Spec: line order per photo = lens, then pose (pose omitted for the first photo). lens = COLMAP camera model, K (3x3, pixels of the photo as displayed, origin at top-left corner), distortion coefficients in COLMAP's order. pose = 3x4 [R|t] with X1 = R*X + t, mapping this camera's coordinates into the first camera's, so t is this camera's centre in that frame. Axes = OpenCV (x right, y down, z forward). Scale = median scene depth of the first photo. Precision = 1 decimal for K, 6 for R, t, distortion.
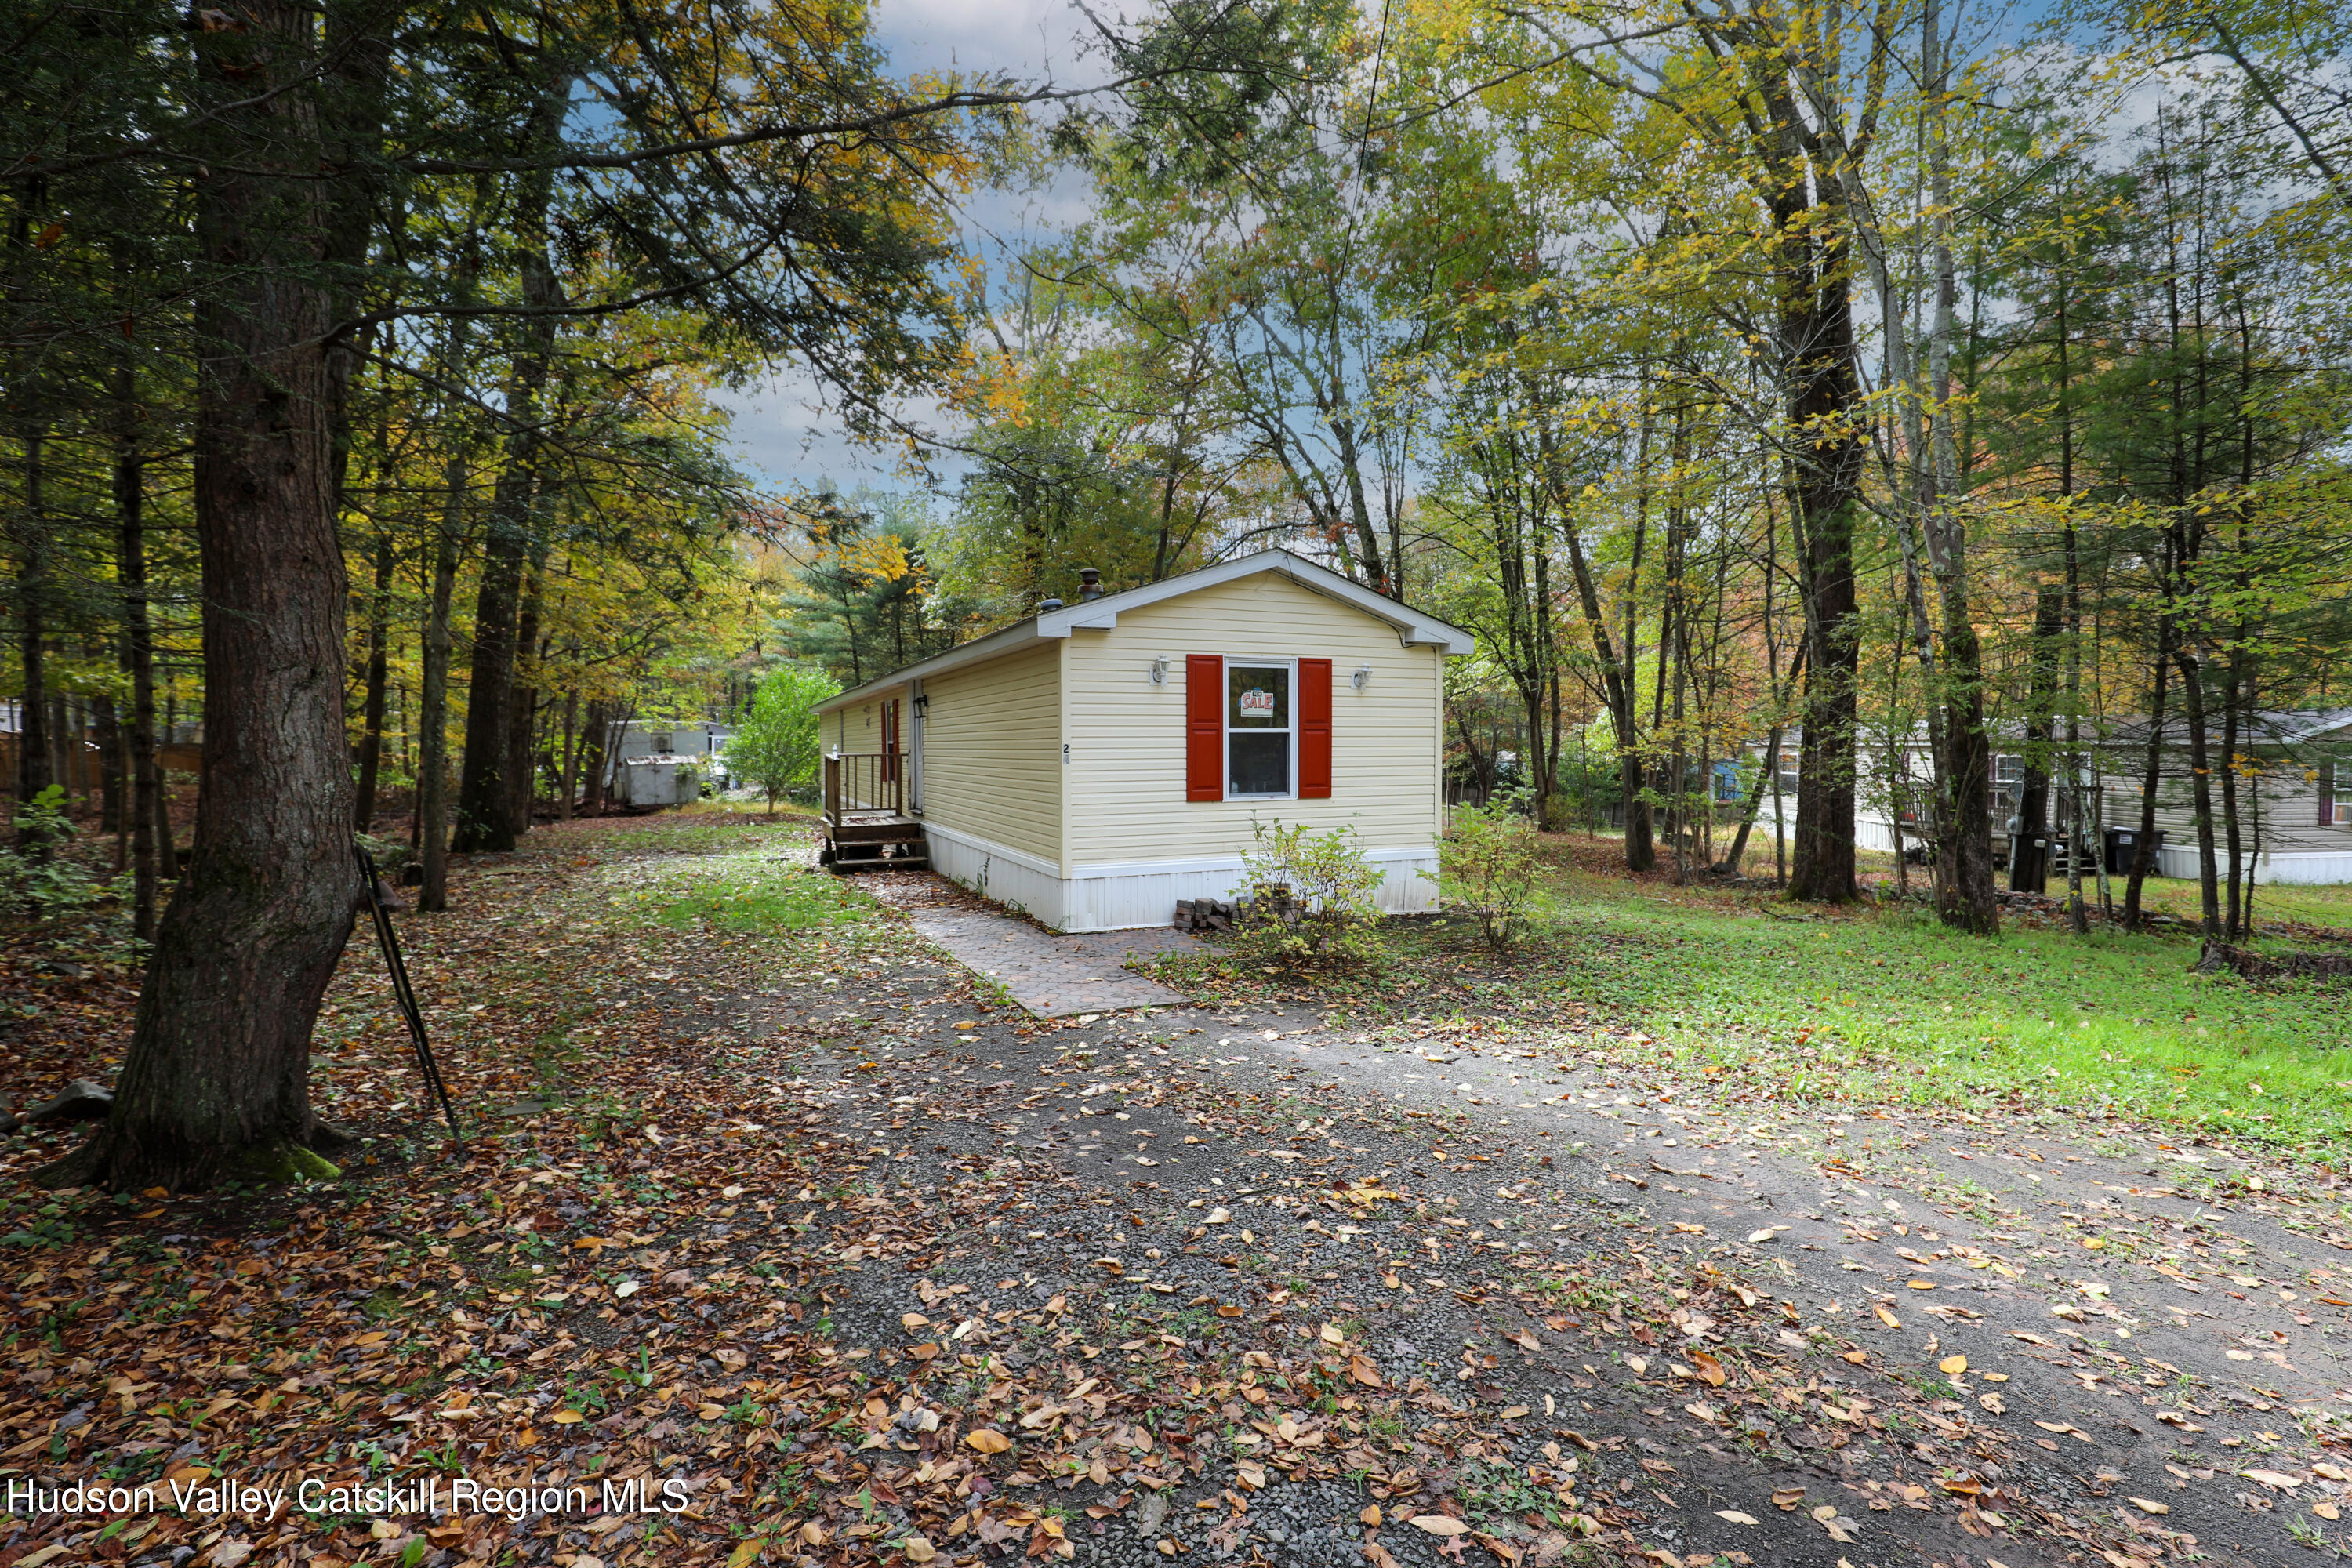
lens RADIAL K [[1038.4, 0, 1146.4], [0, 1038.4, 778.6], [0, 0, 1]] dist [-0.001475, -0.000054]
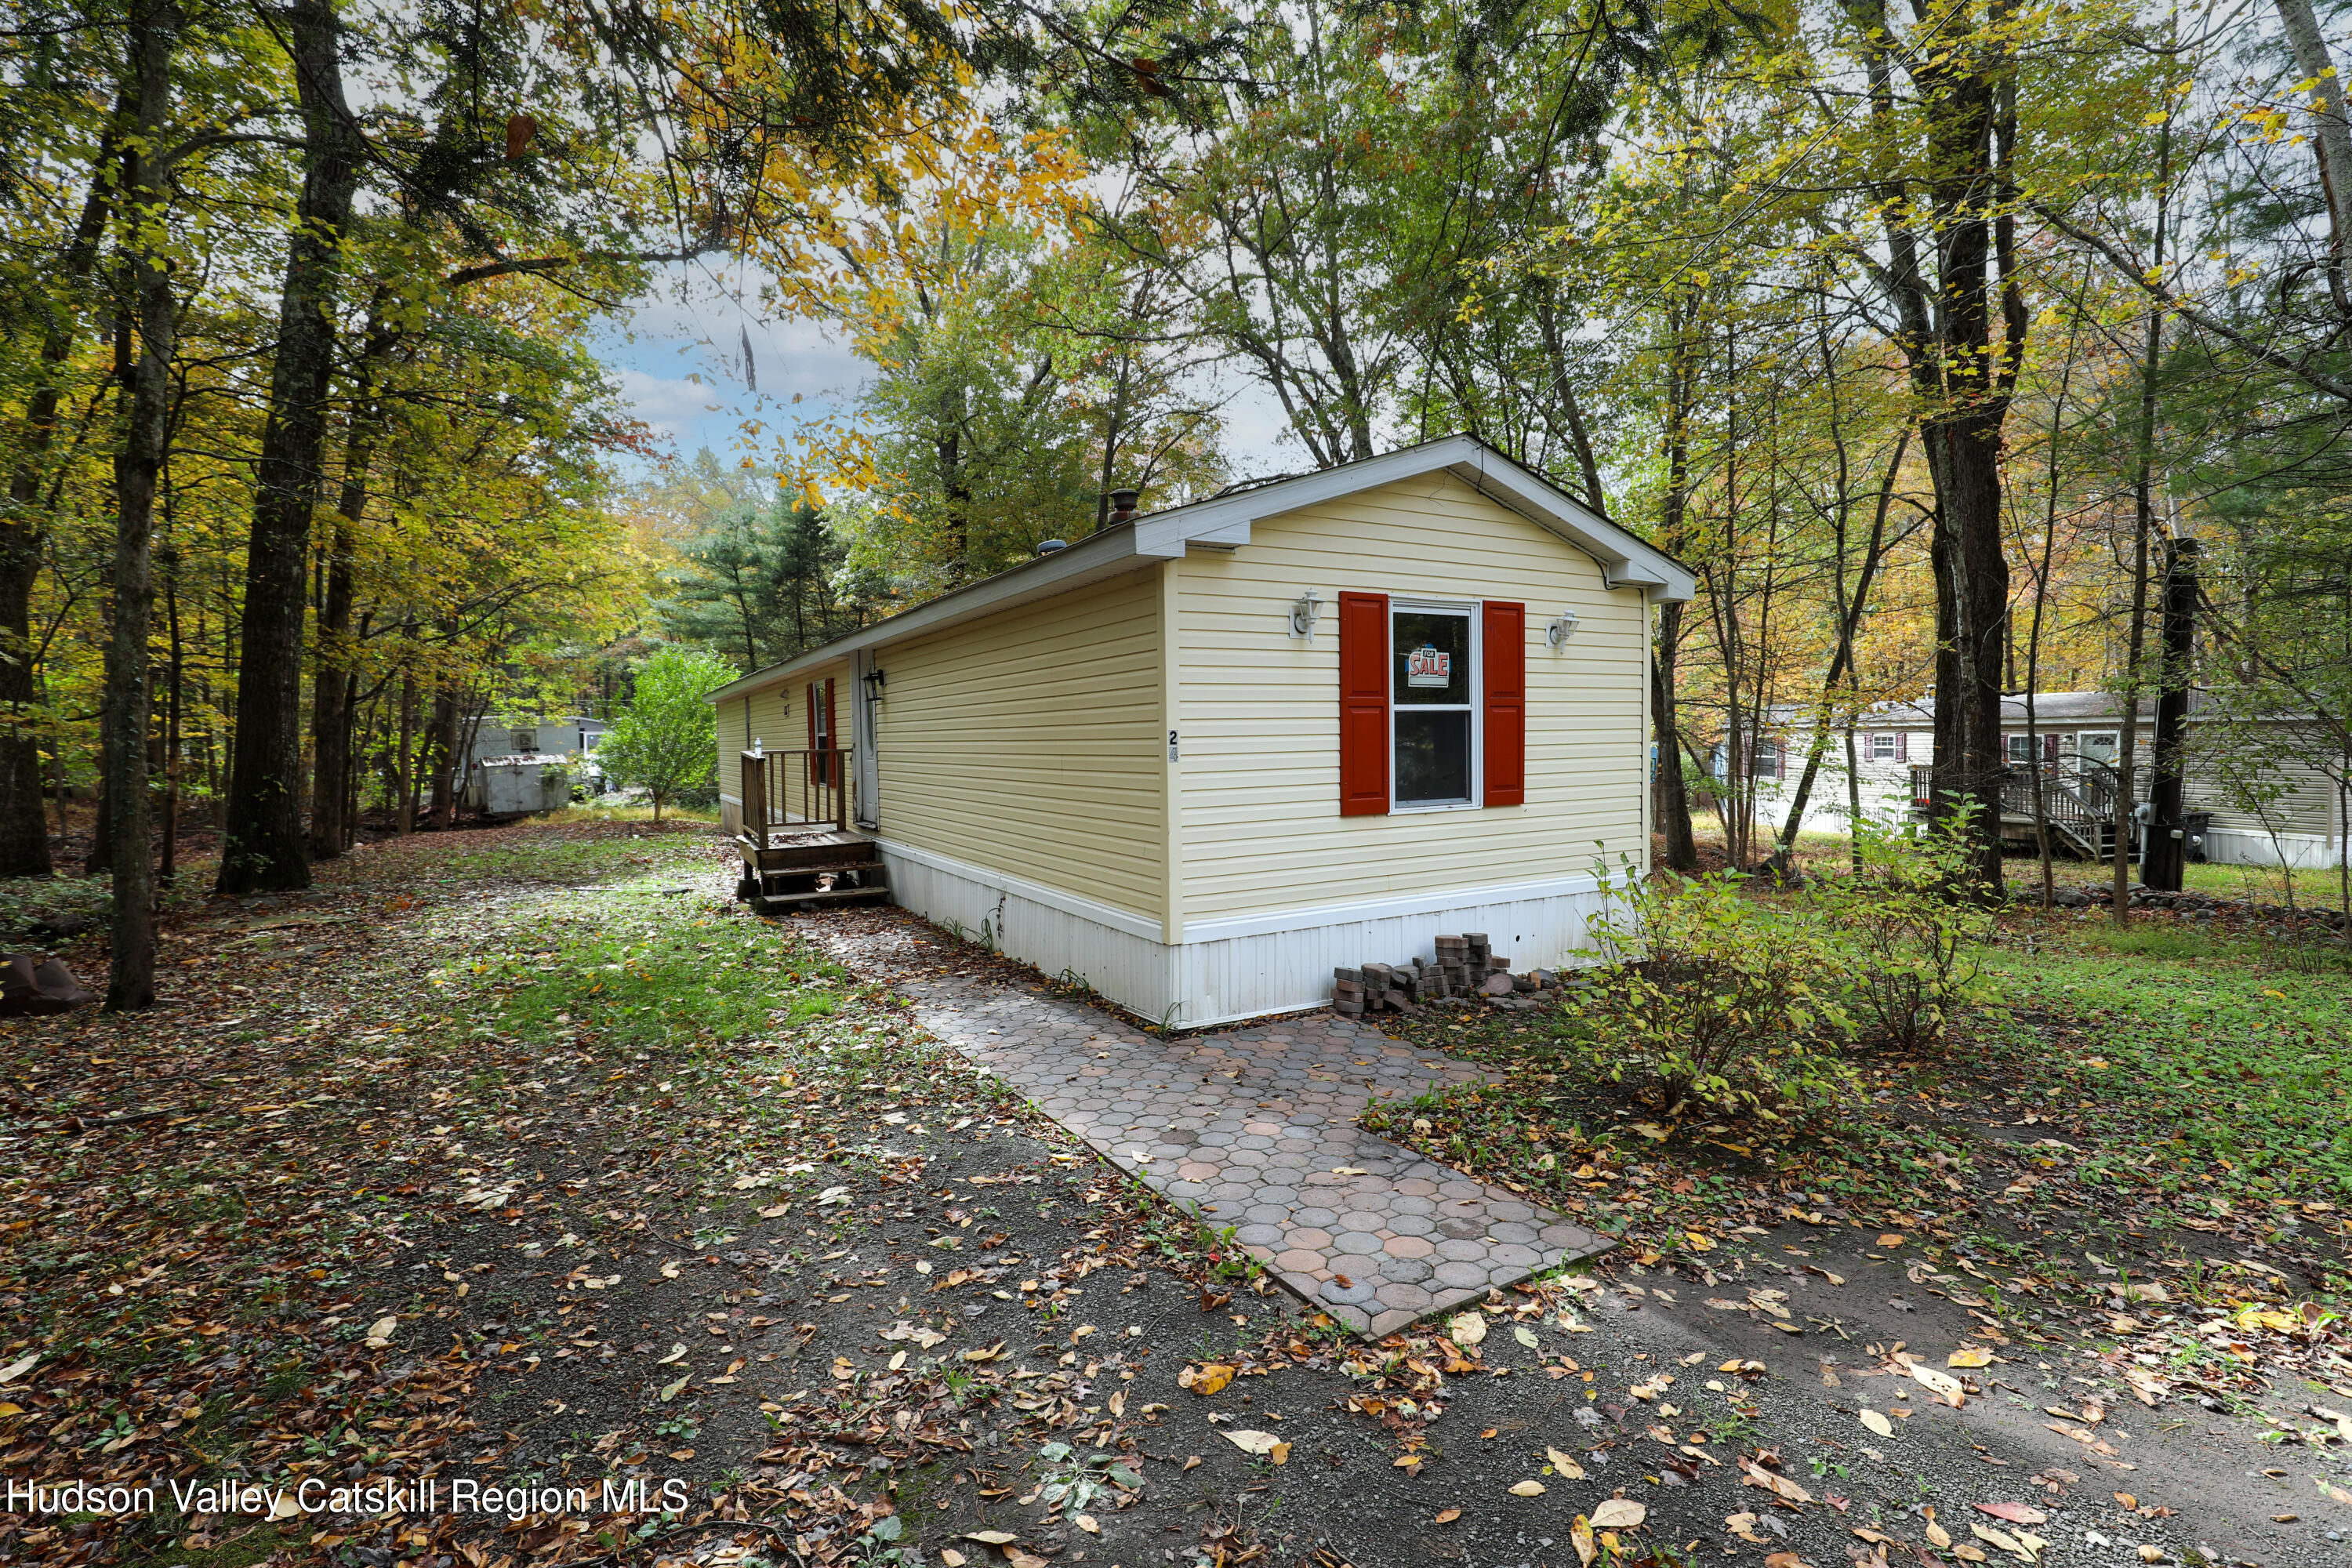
lens RADIAL K [[1083.1, 0, 1171.9], [0, 1083.1, 784.1], [0, 0, 1]] dist [-0.021676, -0.000161]
pose [[0.994580, -0.016578, 0.102644, -0.128957], [0.015315, 0.999797, 0.013079, -0.008387], [-0.102840, -0.011436, 0.994632, 0.309935]]
